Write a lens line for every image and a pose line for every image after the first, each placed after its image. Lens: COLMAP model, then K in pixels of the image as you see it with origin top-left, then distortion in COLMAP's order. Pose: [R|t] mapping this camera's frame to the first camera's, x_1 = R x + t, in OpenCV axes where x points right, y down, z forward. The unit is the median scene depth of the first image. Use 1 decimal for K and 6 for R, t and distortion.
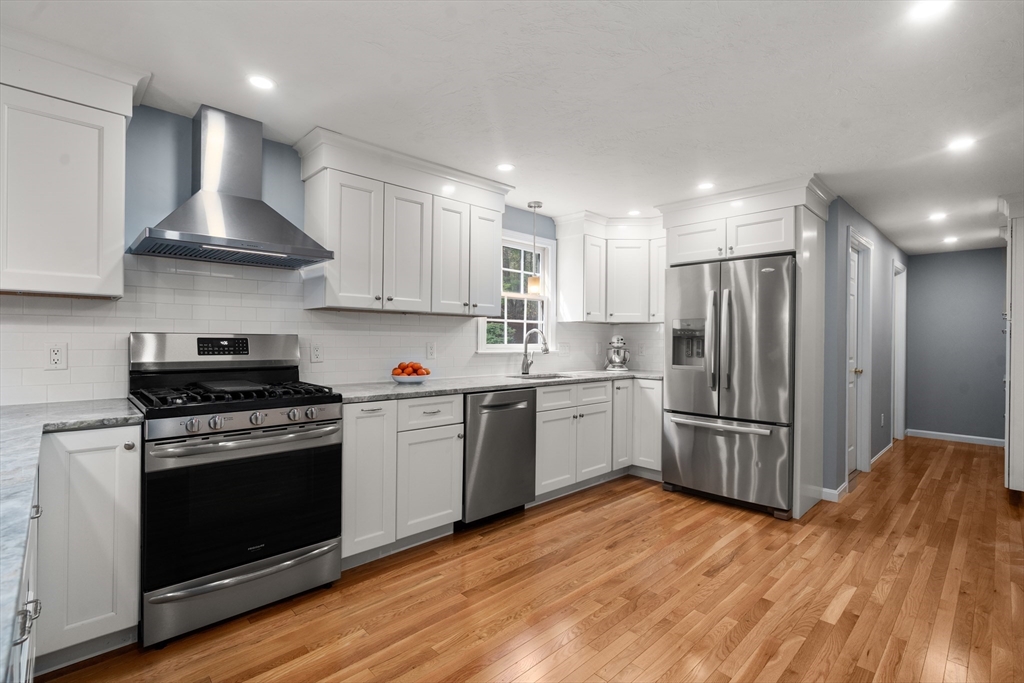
lens RADIAL K [[471.8, 0, 512.0], [0, 471.8, 341.5], [0, 0, 1]] dist [-0.001420, -0.000005]
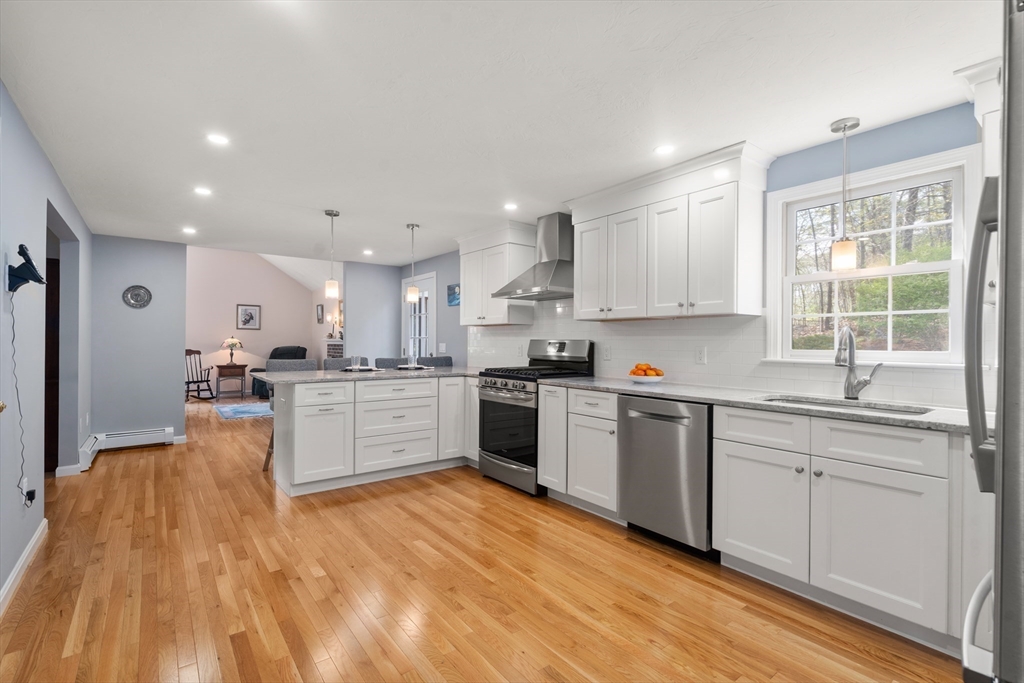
lens RADIAL K [[467.7, 0, 507.3], [0, 467.7, 344.2], [0, 0, 1]] dist [-0.003587, 0.000084]
pose [[-0.108447, -0.003552, -0.994096, 0.798533], [-0.011761, 0.999928, -0.002290, 0.004174], [0.994033, 0.011443, -0.108481, 0.716307]]
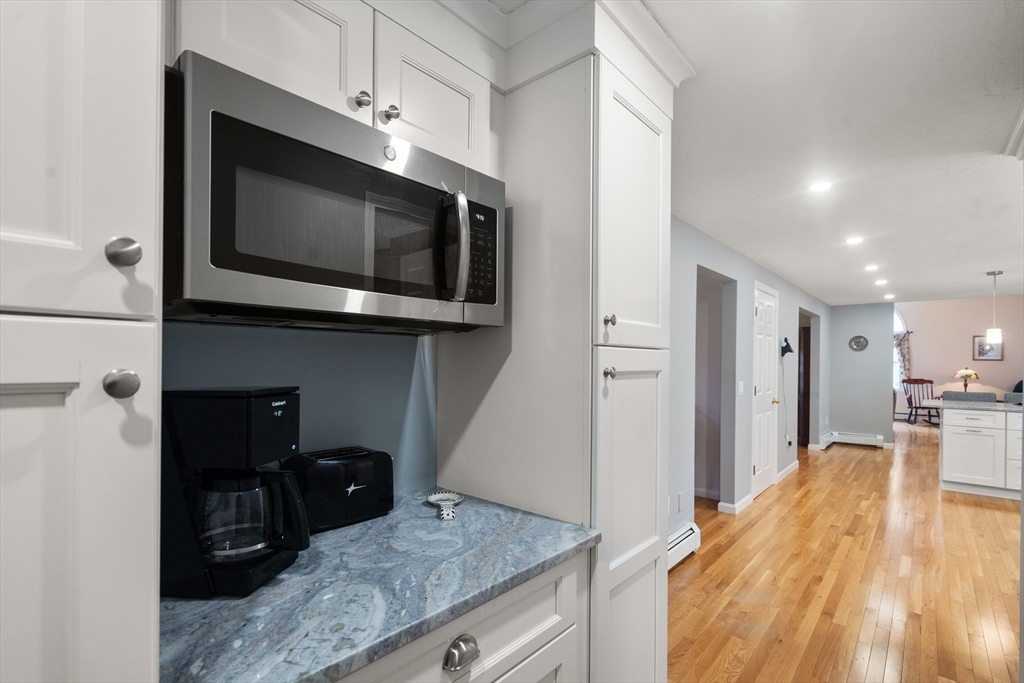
lens RADIAL K [[476.4, 0, 512.2], [0, 476.4, 359.8], [0, 0, 1]] dist [-0.001042, -0.000003]
pose [[-0.995607, -0.015193, -0.092386, 1.291276], [-0.015246, 0.999884, -0.000131, -0.035323], [0.092378, 0.001279, -0.995723, 1.481487]]
